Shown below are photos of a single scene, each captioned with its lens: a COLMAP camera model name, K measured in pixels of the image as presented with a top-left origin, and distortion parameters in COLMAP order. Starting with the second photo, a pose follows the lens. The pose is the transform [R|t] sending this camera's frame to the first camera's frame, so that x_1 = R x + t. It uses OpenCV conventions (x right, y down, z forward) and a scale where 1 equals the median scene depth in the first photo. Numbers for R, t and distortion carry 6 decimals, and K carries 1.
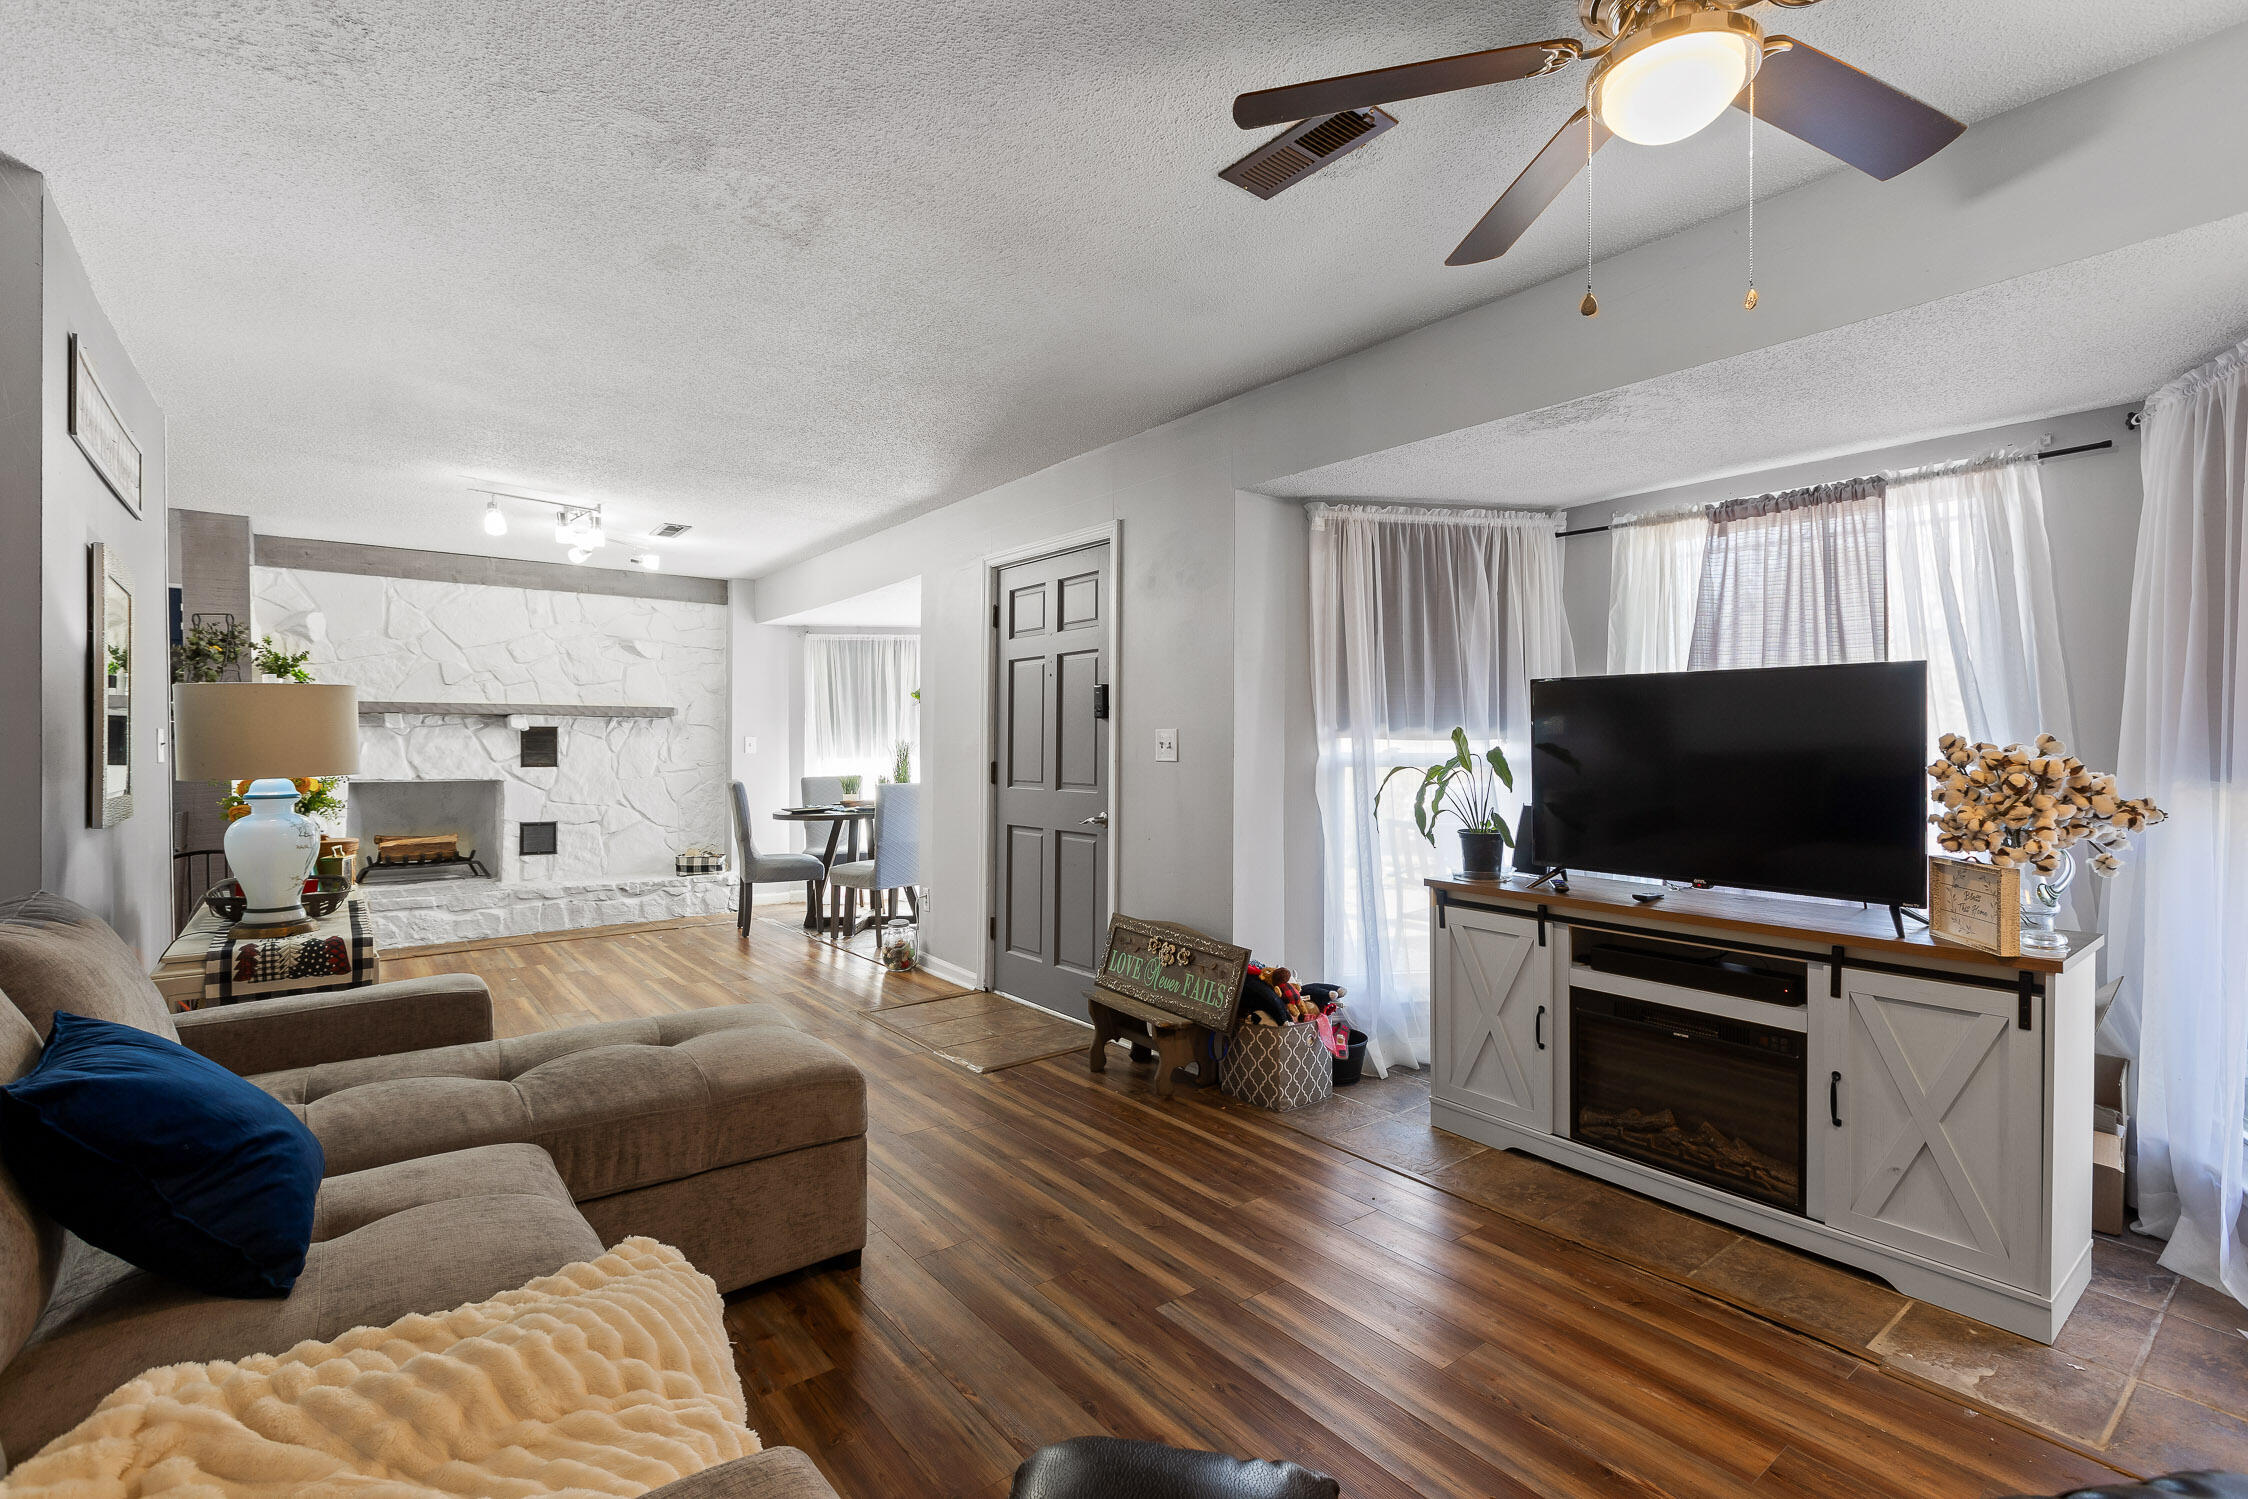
lens RADIAL K [[1015.4, 0, 1124.0], [0, 1015.4, 749.5], [0, 0, 1]] dist [0.003925, -0.000147]
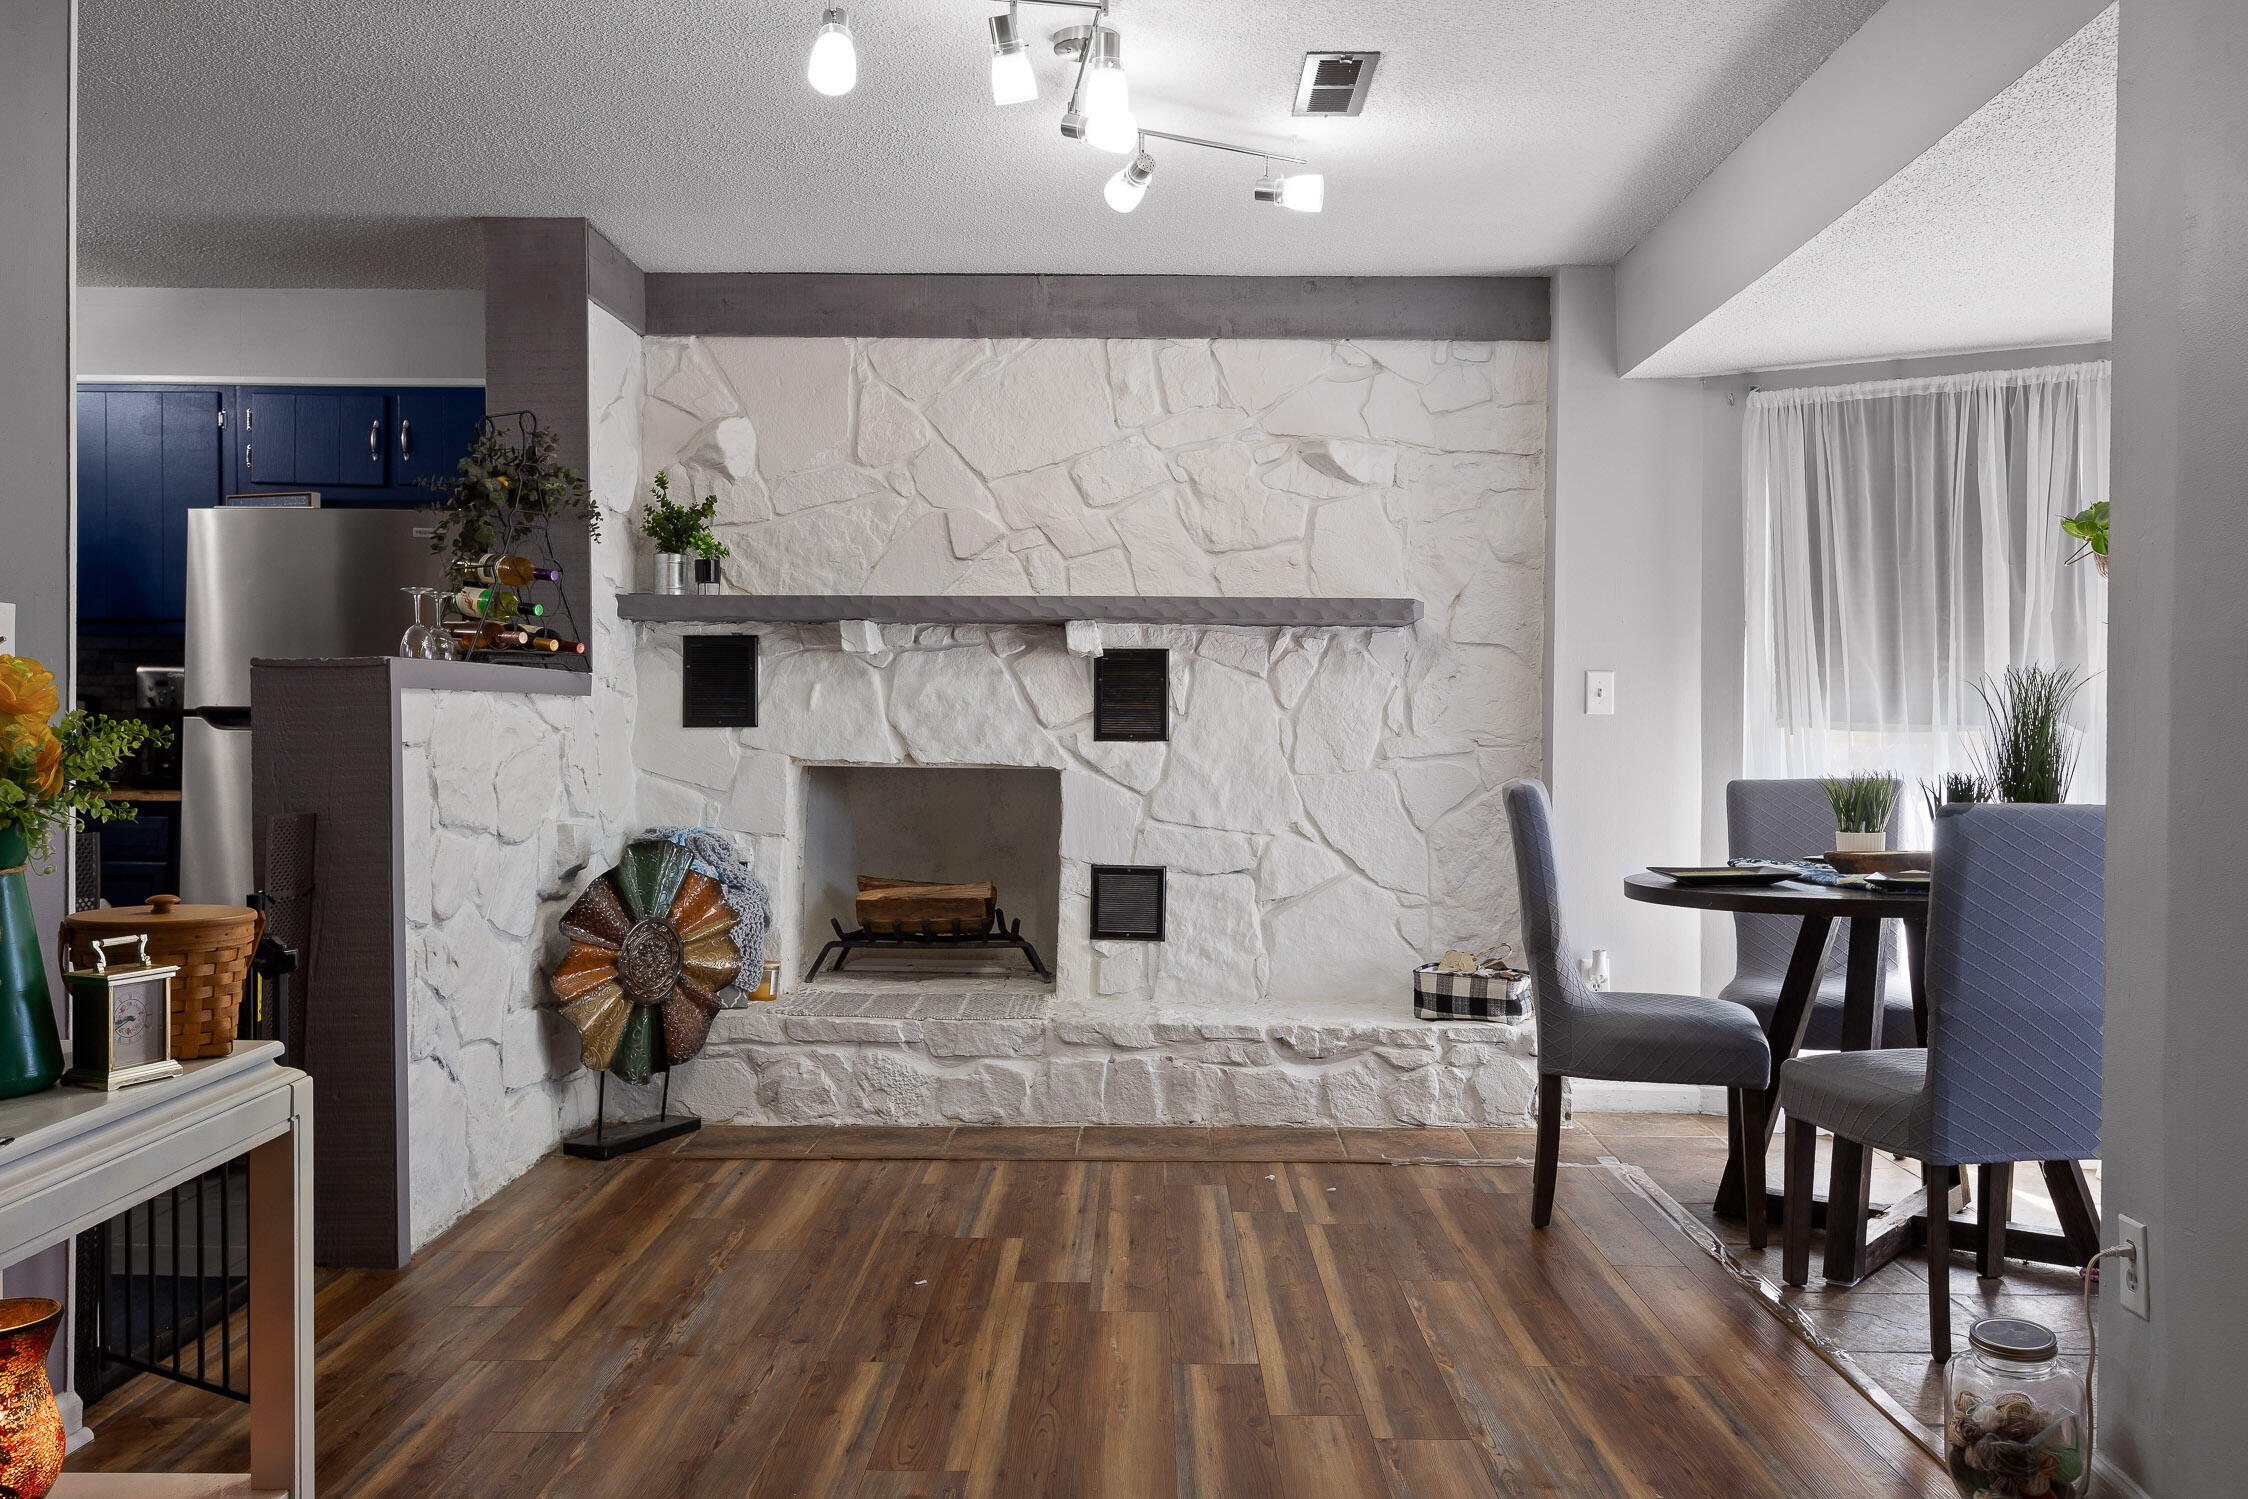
lens RADIAL K [[1816.1, 0, 1122.3], [0, 1816.1, 717.0], [0, 0, 1]] dist [-0.004589, 0.006845]
pose [[0.779970, 0.002520, -0.625812, -0.086219], [-0.010676, 0.999900, -0.009279, 0.014356], [0.625726, 0.013918, 0.779919, 0.387088]]
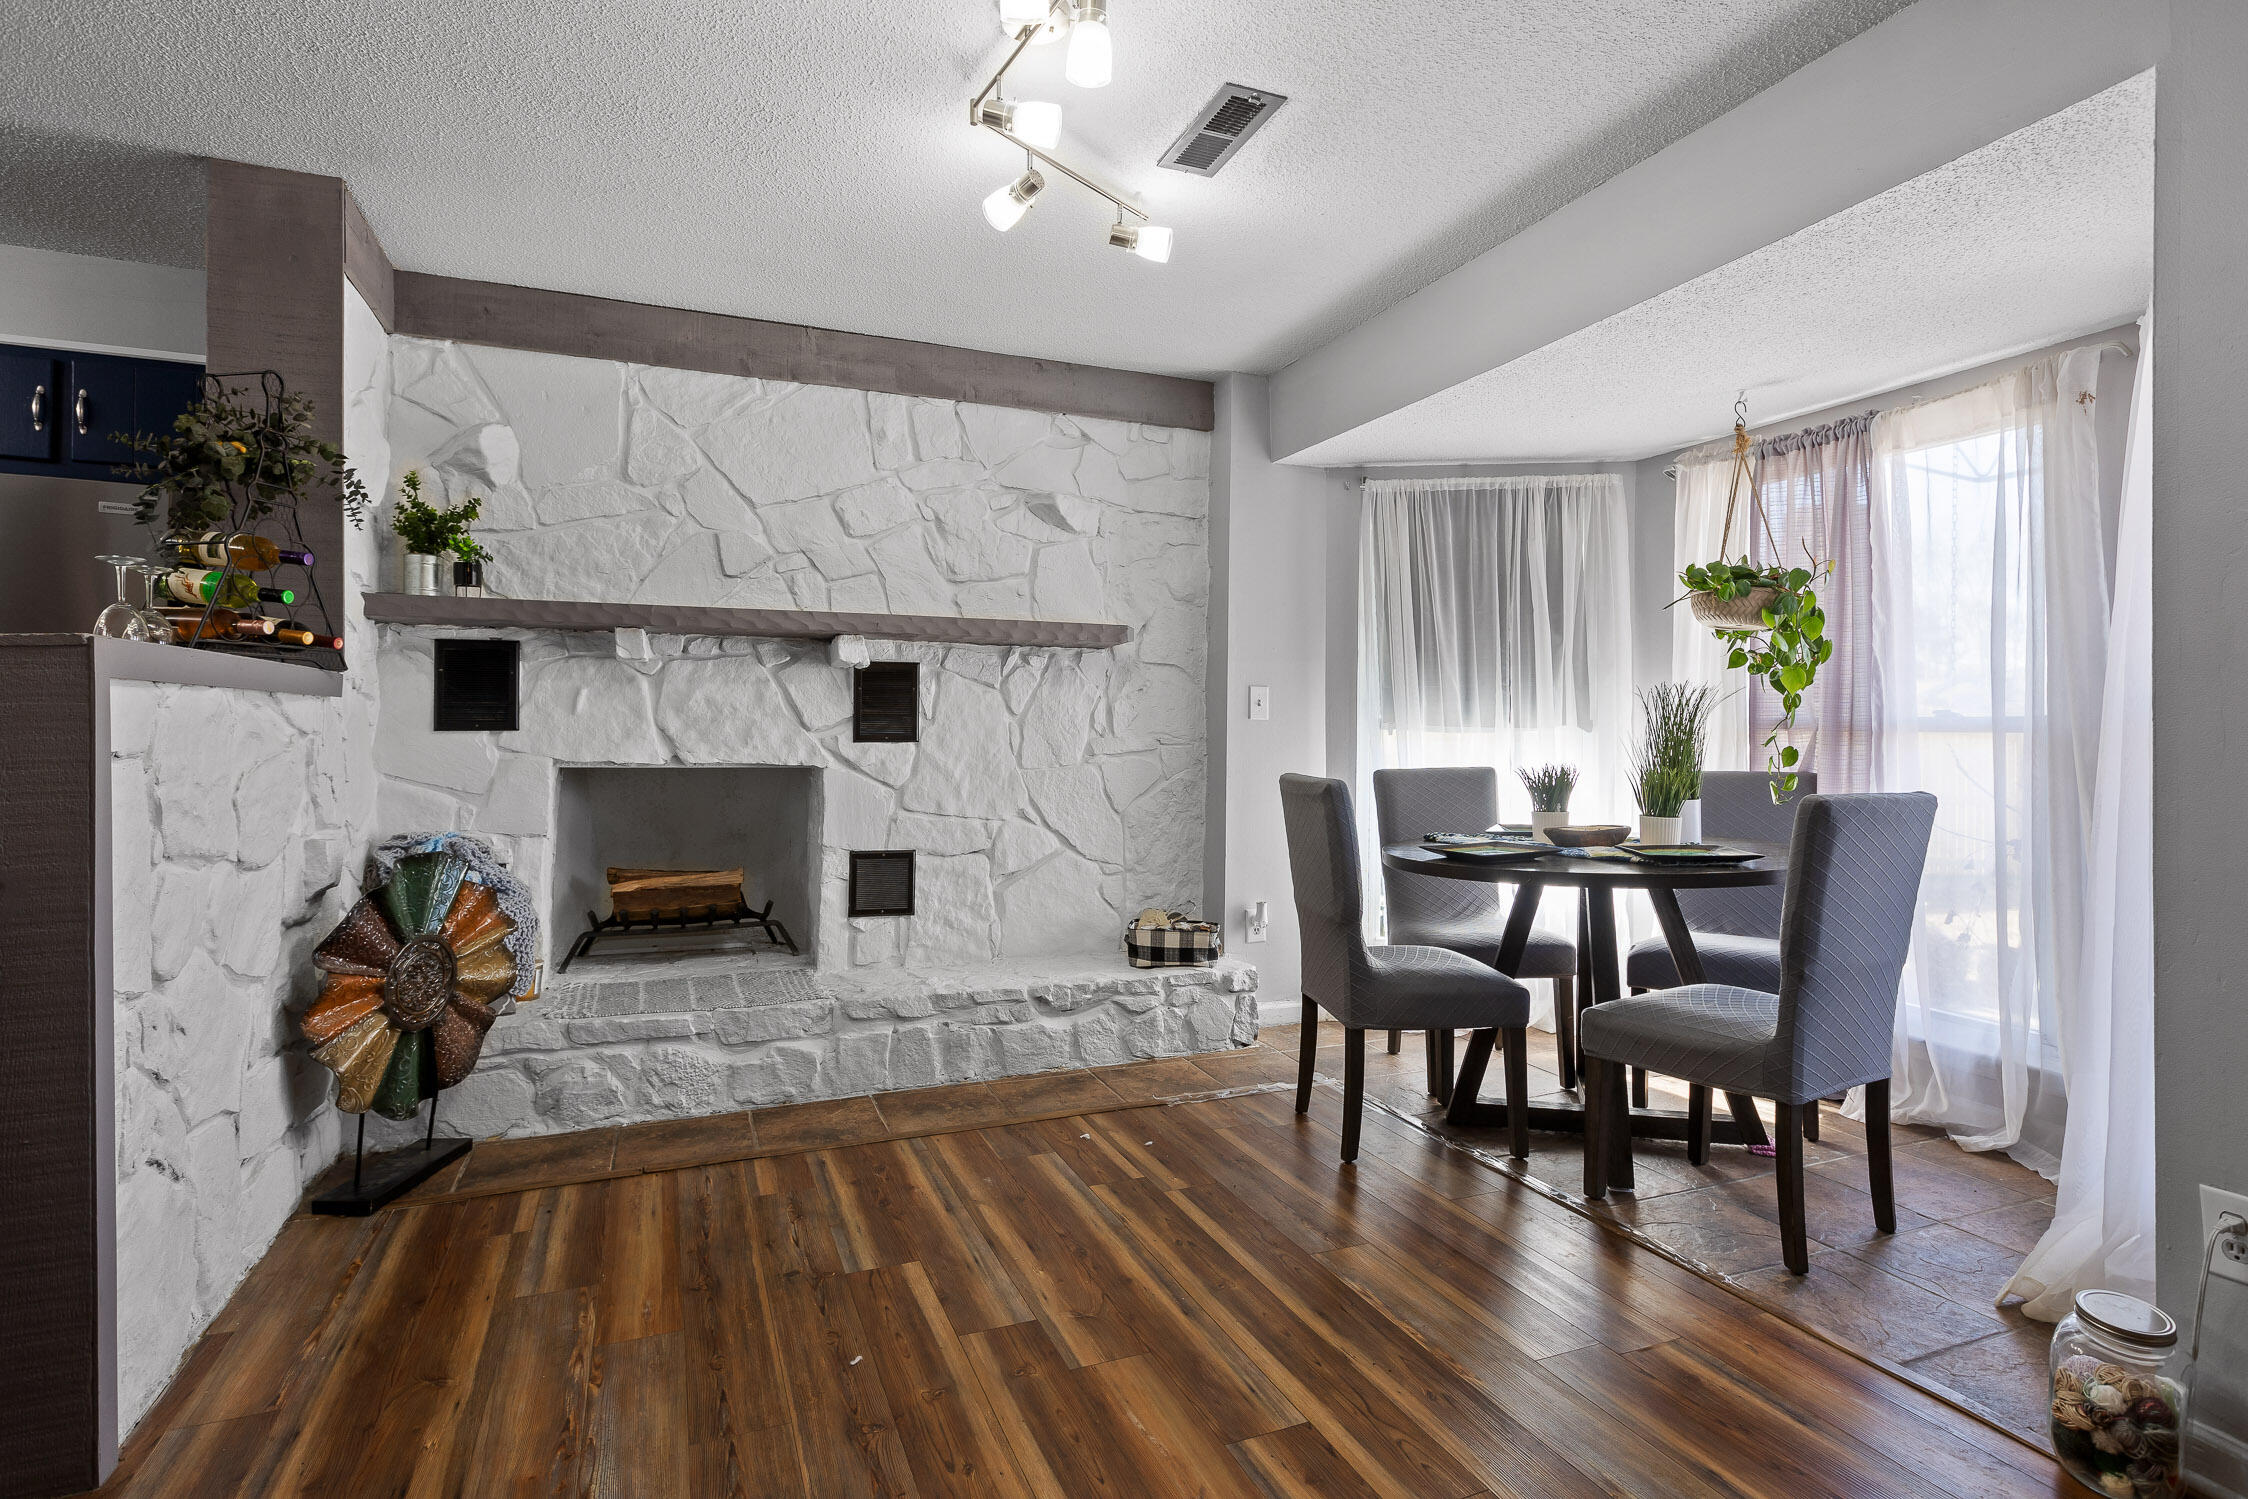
lens RADIAL K [[1116.6, 0, 1117.6], [0, 1116.6, 708.2], [0, 0, 1]] dist [-0.000909, -0.000734]
pose [[0.961655, -0.000016, -0.274261, -0.314152], [-0.007402, 0.999634, -0.026015, 0.014149], [0.274161, 0.027047, 0.961303, 0.500838]]
